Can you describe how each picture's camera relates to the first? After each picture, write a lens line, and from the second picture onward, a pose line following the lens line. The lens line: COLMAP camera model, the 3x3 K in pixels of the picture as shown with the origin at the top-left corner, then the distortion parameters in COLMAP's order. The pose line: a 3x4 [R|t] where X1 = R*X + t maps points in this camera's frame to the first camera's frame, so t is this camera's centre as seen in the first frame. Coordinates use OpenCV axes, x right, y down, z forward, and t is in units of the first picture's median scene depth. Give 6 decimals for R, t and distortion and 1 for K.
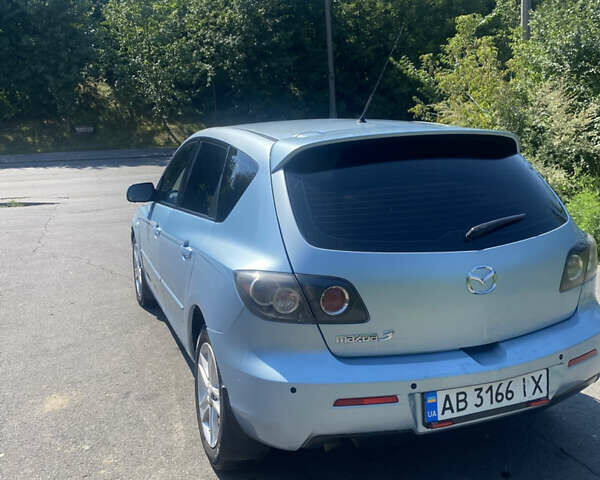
lens RADIAL K [[605.1, 0, 300.0], [0, 605.1, 240.0], [0, 0, 1]] dist [0.139607, -0.267739]
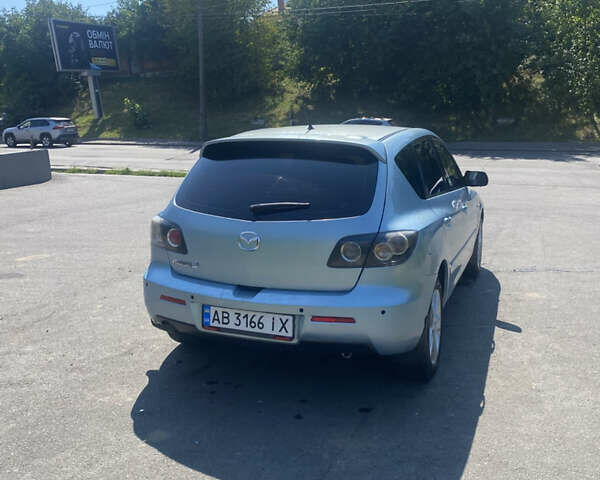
lens RADIAL K [[605.1, 0, 300.0], [0, 605.1, 240.0], [0, 0, 1]] dist [0.139607, -0.267739]
pose [[0.739631, 0.164388, -0.652627, 0.139844], [-0.154042, 0.985319, 0.073610, -0.006189], [0.655146, 0.046088, 0.754095, 0.000257]]
